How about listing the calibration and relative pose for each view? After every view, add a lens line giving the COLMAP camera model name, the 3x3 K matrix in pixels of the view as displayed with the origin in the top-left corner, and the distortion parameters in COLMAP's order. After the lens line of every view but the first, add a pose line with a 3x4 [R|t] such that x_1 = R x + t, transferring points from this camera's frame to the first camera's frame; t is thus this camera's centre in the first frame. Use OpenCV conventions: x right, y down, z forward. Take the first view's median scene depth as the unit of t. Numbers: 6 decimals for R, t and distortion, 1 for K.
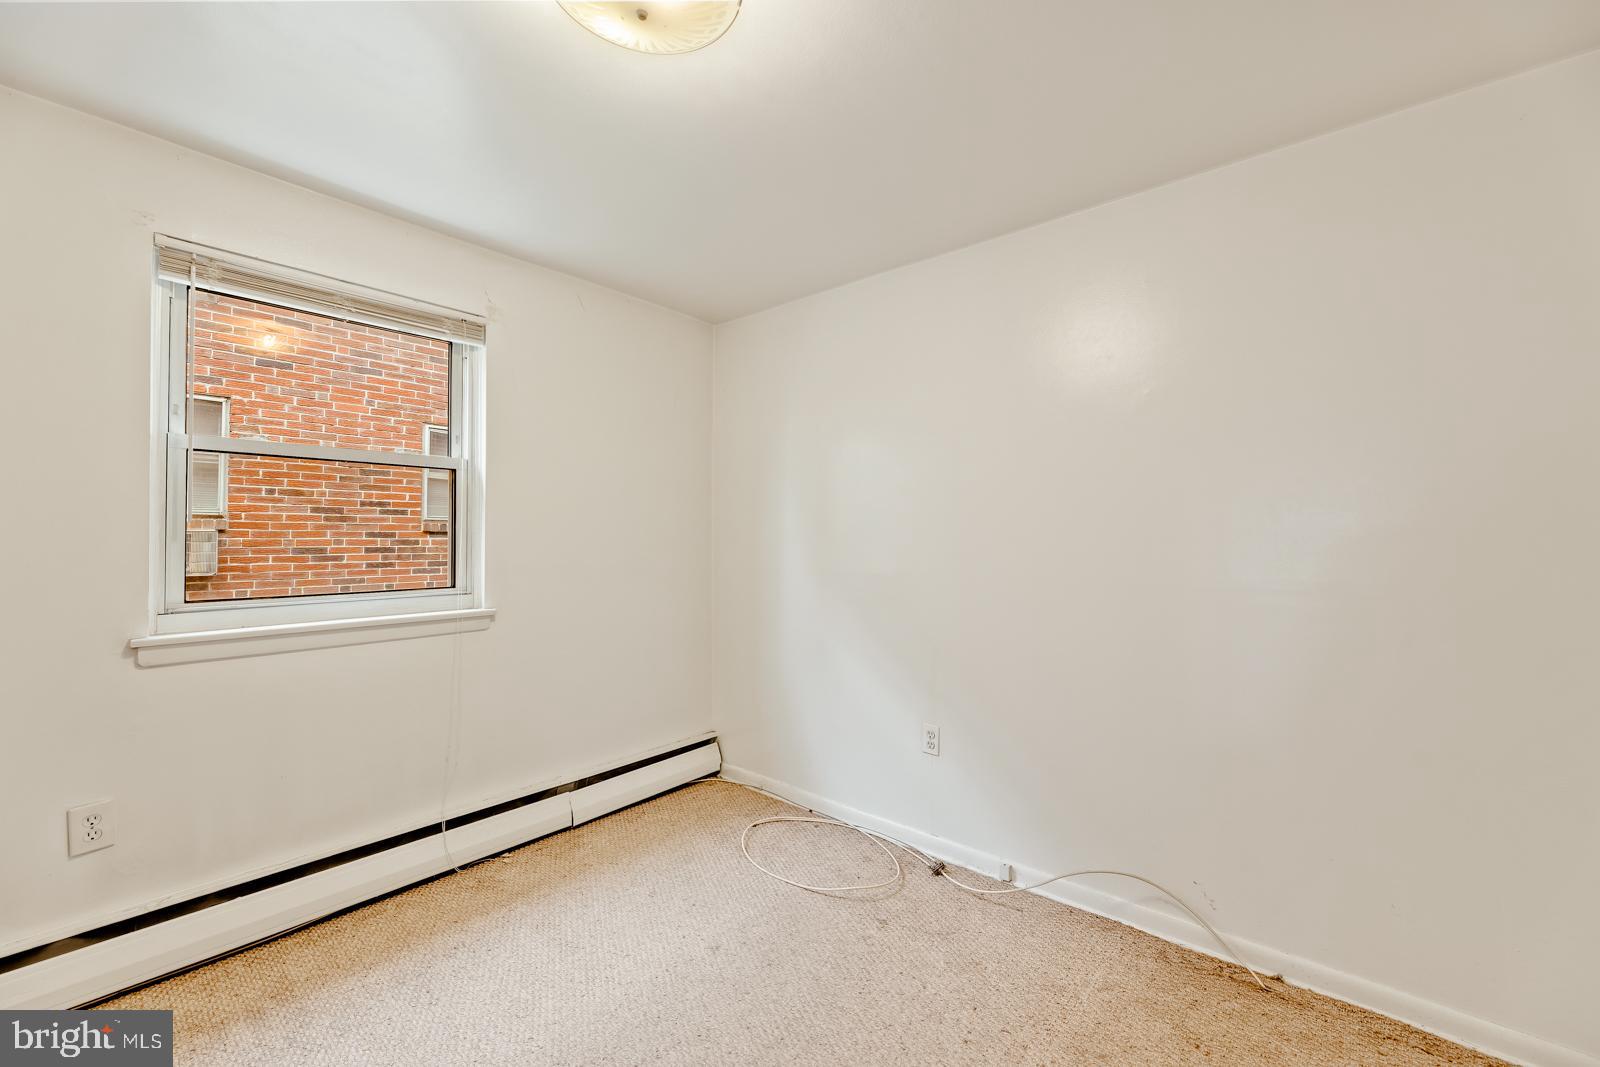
lens RADIAL K [[641.5, 0, 802.4], [0, 641.5, 514.8], [0, 0, 1]] dist [0.000607, 0.000020]
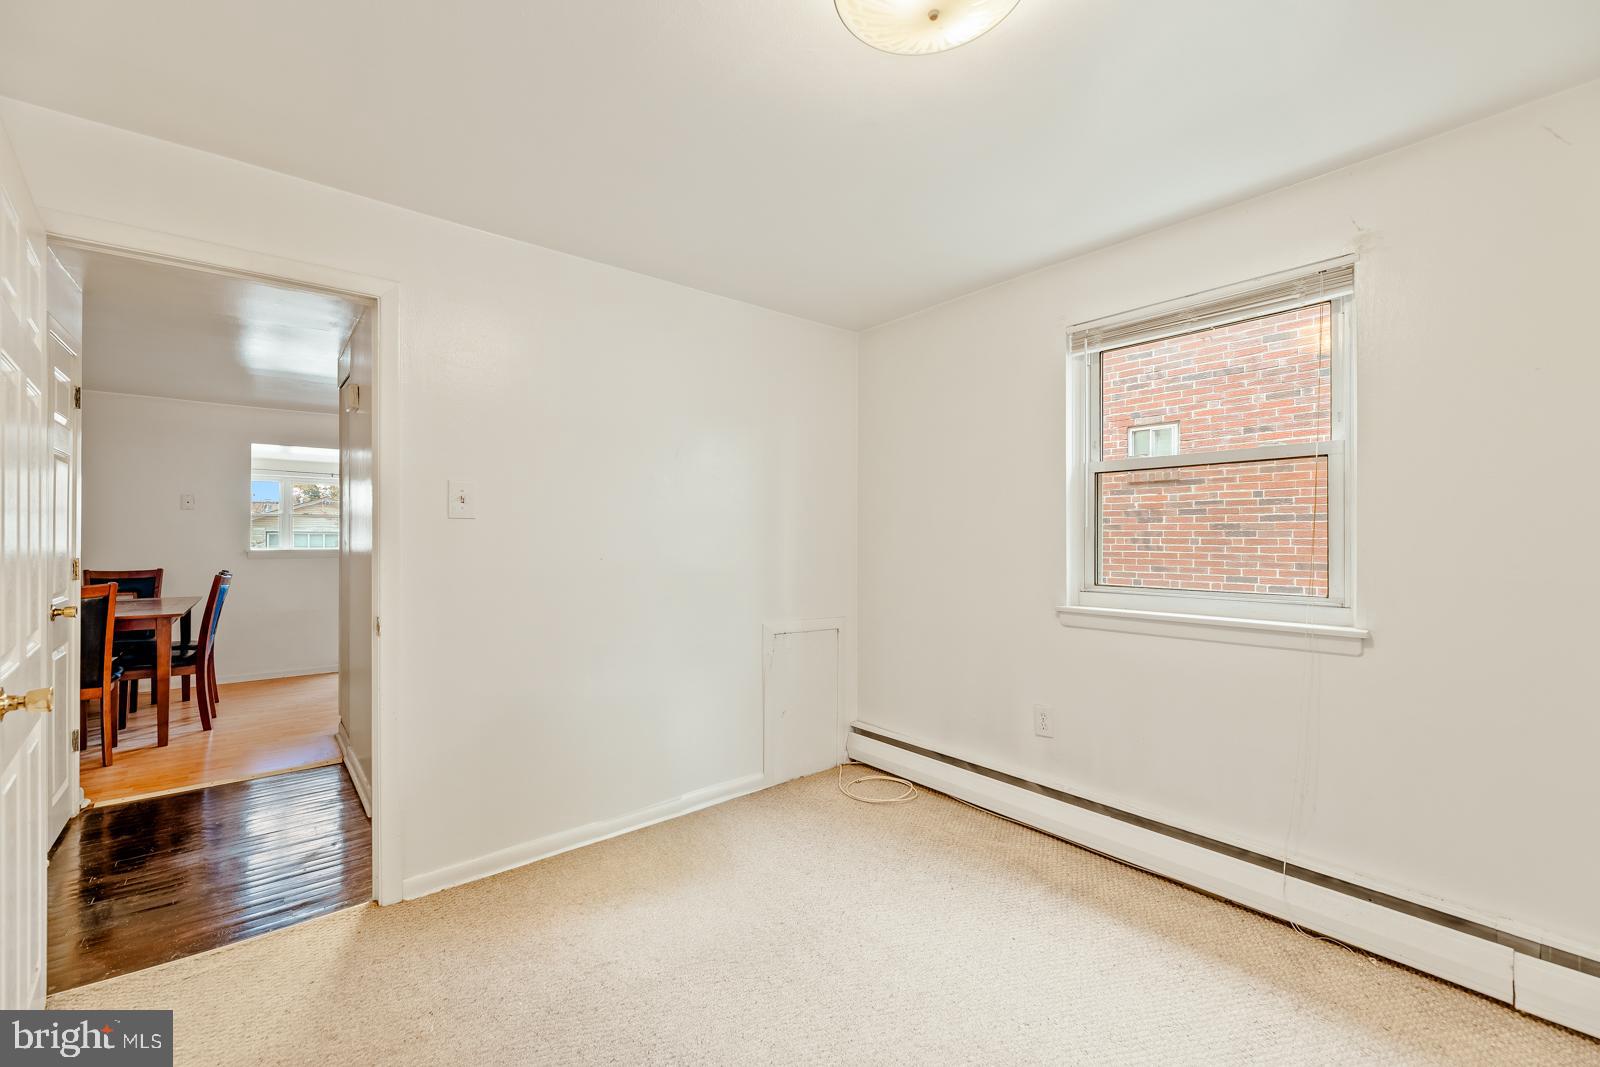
lens RADIAL K [[654.1, 0, 793.7], [0, 654.1, 524.0], [0, 0, 1]] dist [0.001739, 0.000141]
pose [[-0.171223, -0.020887, -0.985011, 0.451629], [0.036013, 0.998974, -0.027443, 0.018613], [0.984574, -0.040172, -0.170296, 0.520884]]
